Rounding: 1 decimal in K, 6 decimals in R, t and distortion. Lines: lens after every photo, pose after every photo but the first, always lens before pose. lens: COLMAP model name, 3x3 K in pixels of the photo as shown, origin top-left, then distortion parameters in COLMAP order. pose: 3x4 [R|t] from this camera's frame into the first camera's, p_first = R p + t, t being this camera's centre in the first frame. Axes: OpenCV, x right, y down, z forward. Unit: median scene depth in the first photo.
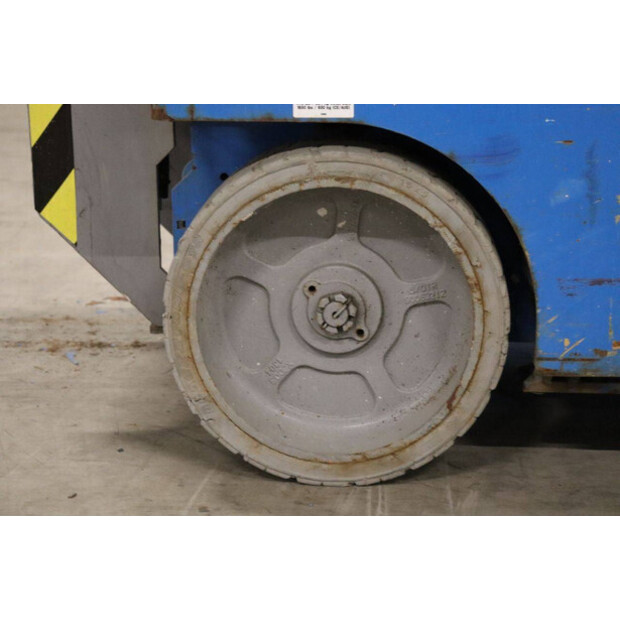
lens RADIAL K [[1482.9, 0, 311.9], [0, 1482.9, 310.4], [0, 0, 1]] dist [0.421950, 0.000000]
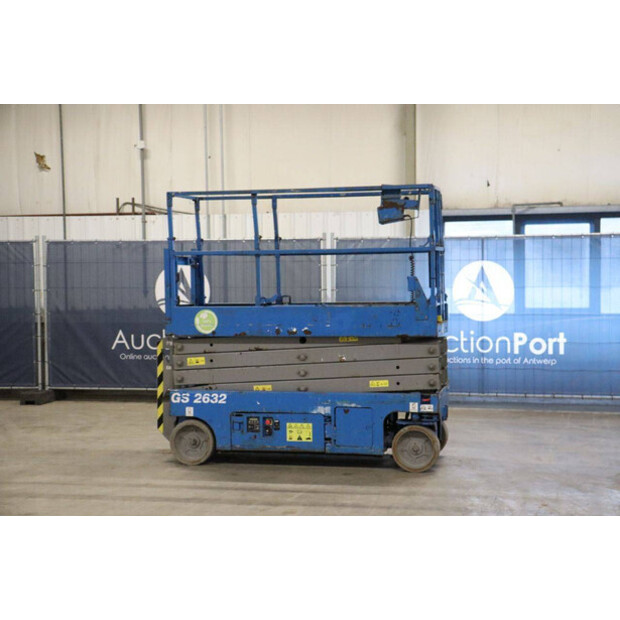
lens RADIAL K [[1125.1, 0, 316.7], [0, 1125.1, 304.2], [0, 0, 1]] dist [0.208754, 0.000000]
pose [[0.986885, -0.011658, -0.161003, 1.596708], [-0.018657, 0.982468, -0.185495, 0.374510], [0.160343, 0.186066, 0.969366, -4.665370]]
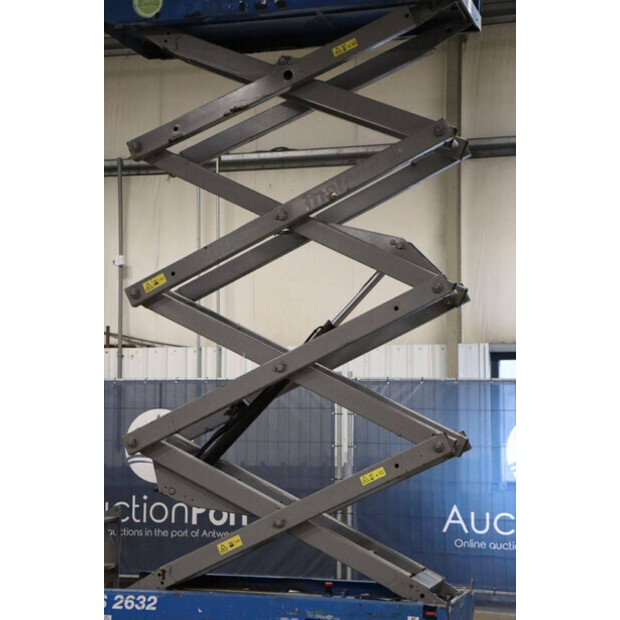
lens RADIAL K [[1294.2, 0, 315.1], [0, 1294.2, 312.1], [0, 0, 1]] dist [0.375081, 0.000000]
pose [[0.970698, -0.022029, -0.239292, 1.956012], [-0.049168, 0.956516, -0.287507, 0.134776], [0.235220, 0.290848, 0.927404, -3.736978]]
